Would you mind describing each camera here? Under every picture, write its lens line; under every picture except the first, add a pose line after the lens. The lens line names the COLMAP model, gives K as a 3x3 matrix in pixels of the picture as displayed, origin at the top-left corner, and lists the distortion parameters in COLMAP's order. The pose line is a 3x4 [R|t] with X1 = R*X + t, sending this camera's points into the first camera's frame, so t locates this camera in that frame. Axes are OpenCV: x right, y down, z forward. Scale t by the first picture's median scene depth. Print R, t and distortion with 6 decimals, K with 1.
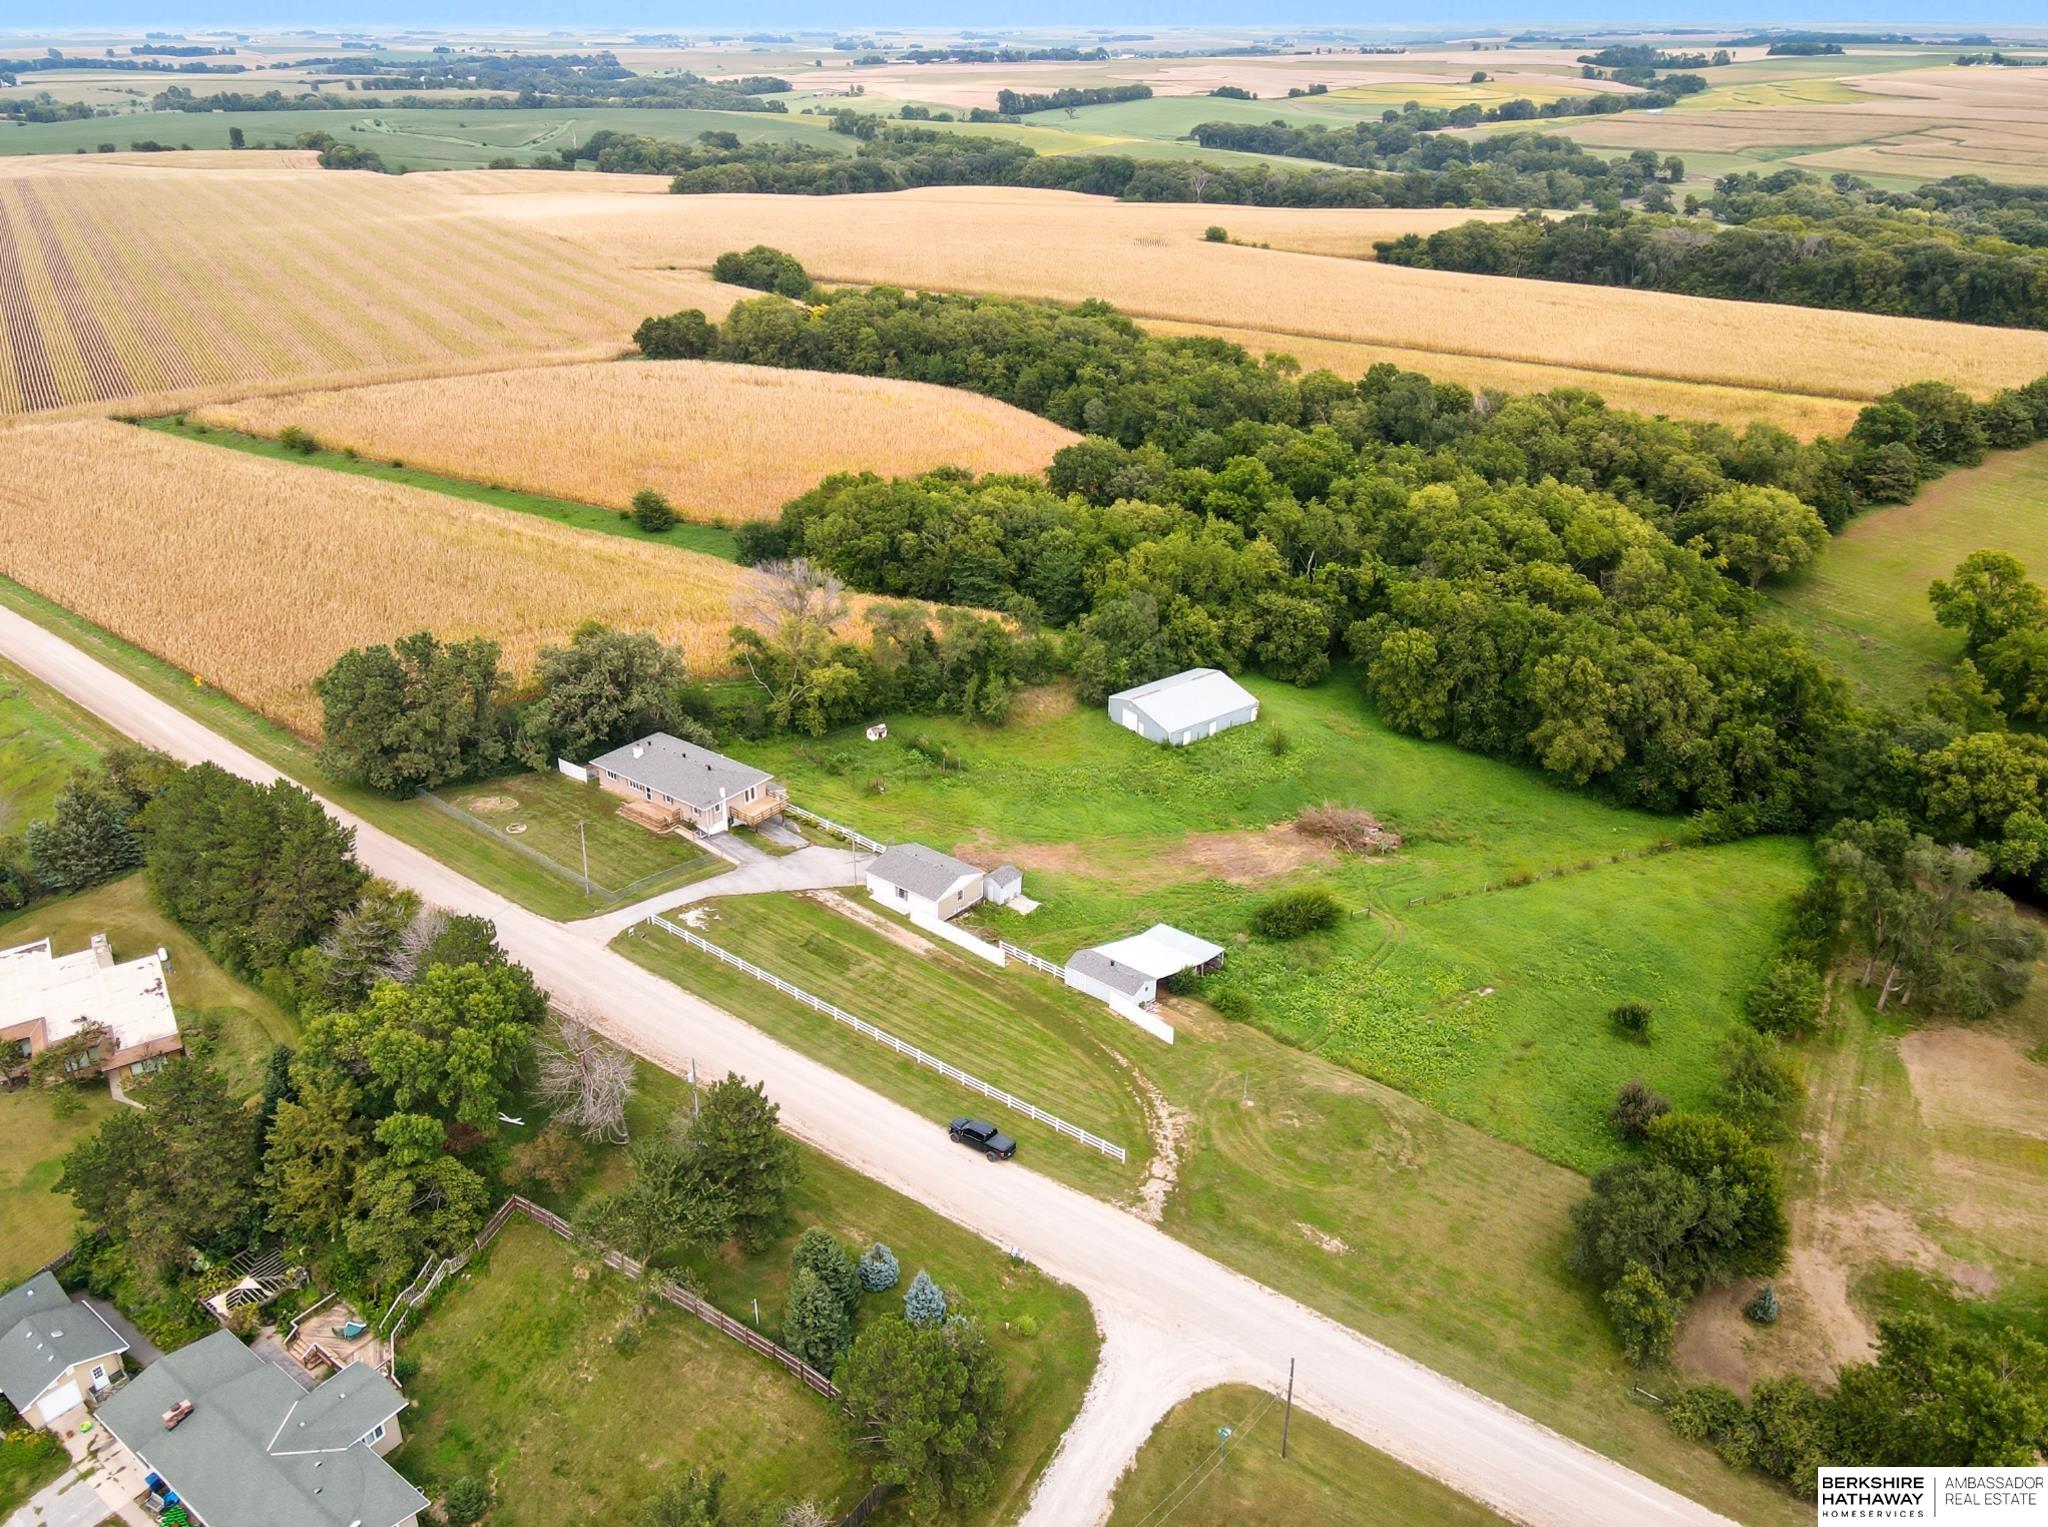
lens RADIAL K [[1492.8, 0, 1032.4], [0, 1492.8, 771.7], [0, 0, 1]] dist [0.003895, 0.028165]
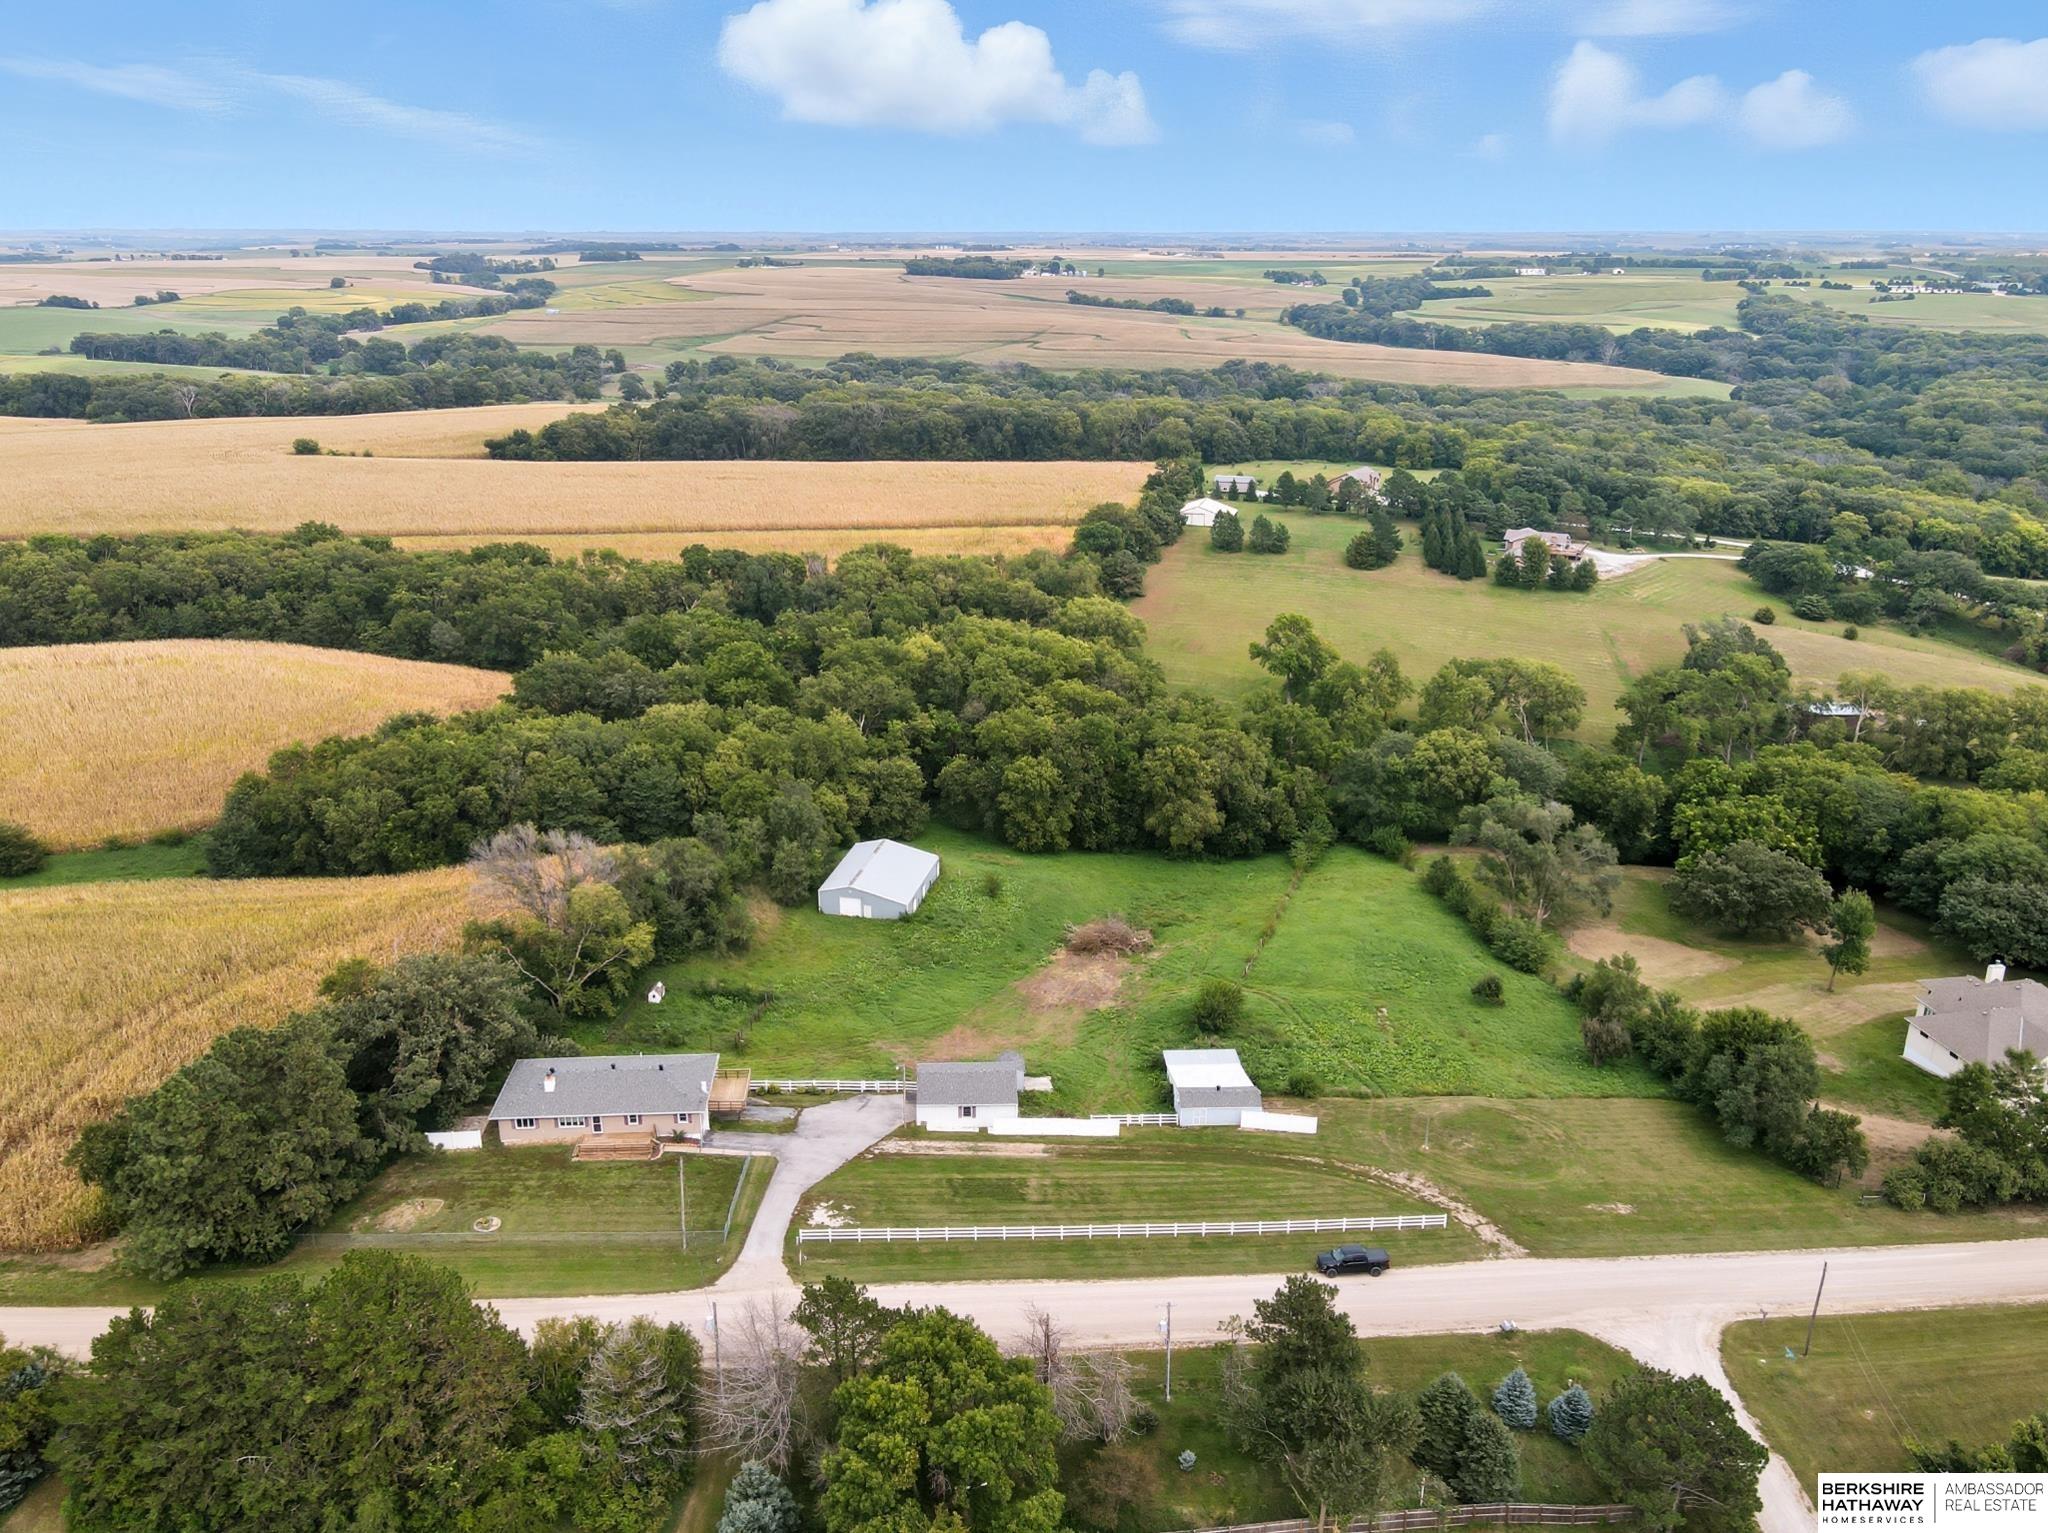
lens RADIAL K [[1492.8, 0, 1010.0], [0, 1492.8, 756.8], [0, 0, 1]] dist [0.003895, 0.028165]
pose [[0.760698, -0.215884, 0.612155, -0.248978], [0.290970, 0.956424, -0.024281, -0.042531], [-0.580237, 0.196590, 0.790365, 0.081911]]
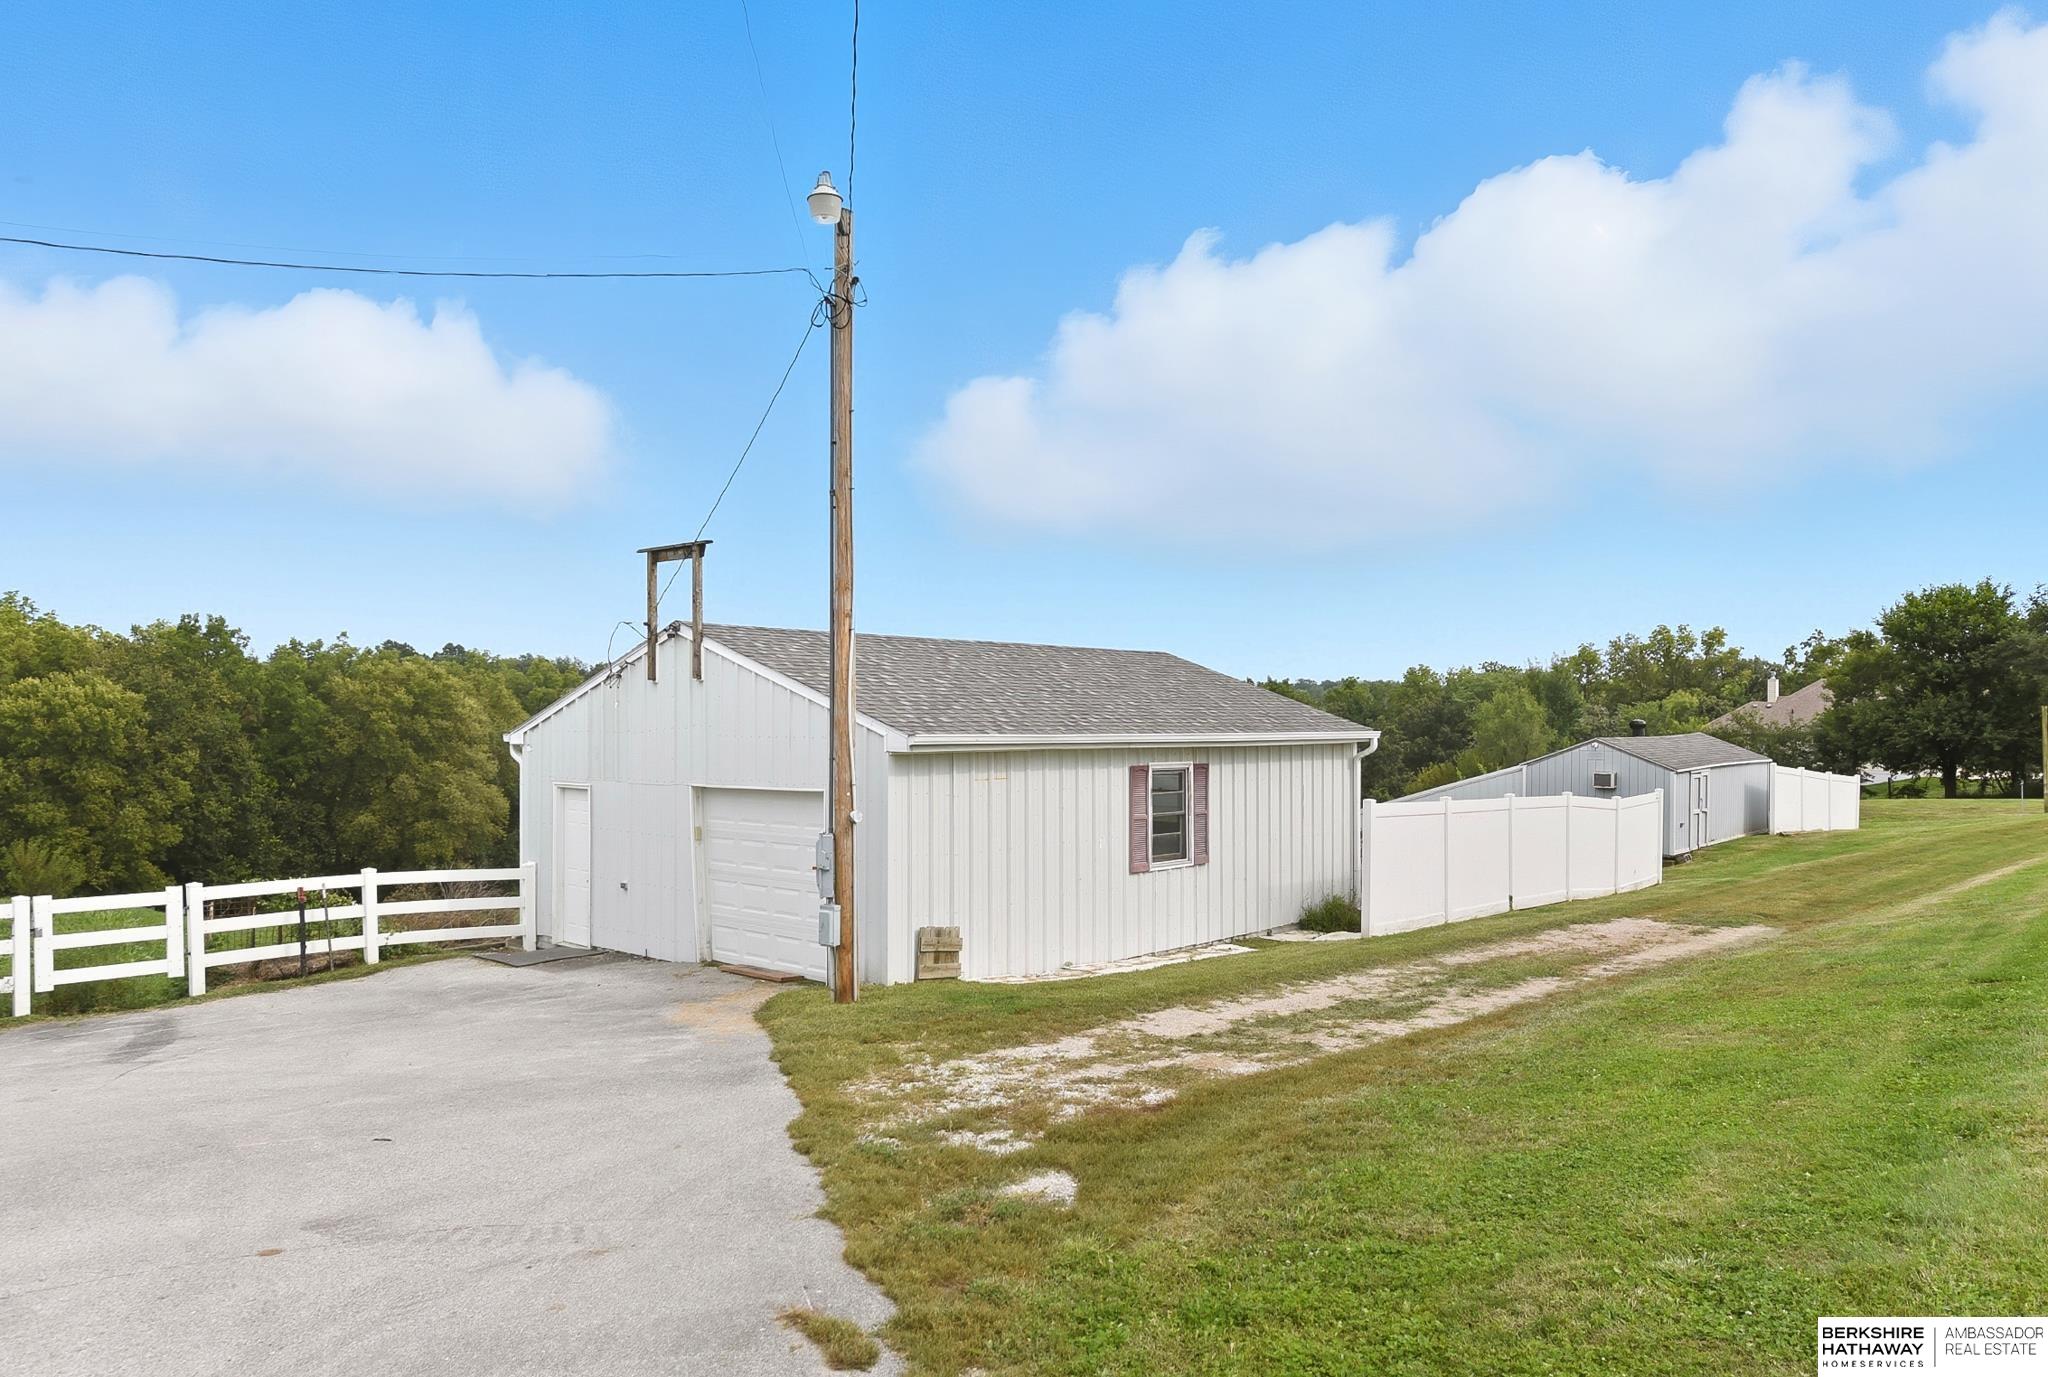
lens RADIAL K [[1375.6, 0, 1011.6], [0, 1375.6, 723.5], [0, 0, 1]] dist [-0.001772, 0.009316]
pose [[0.060124, -0.022510, 0.997937, -0.084509], [0.444200, 0.895904, -0.006554, 0.029047], [-0.893908, 0.443677, 0.063865, 0.418234]]
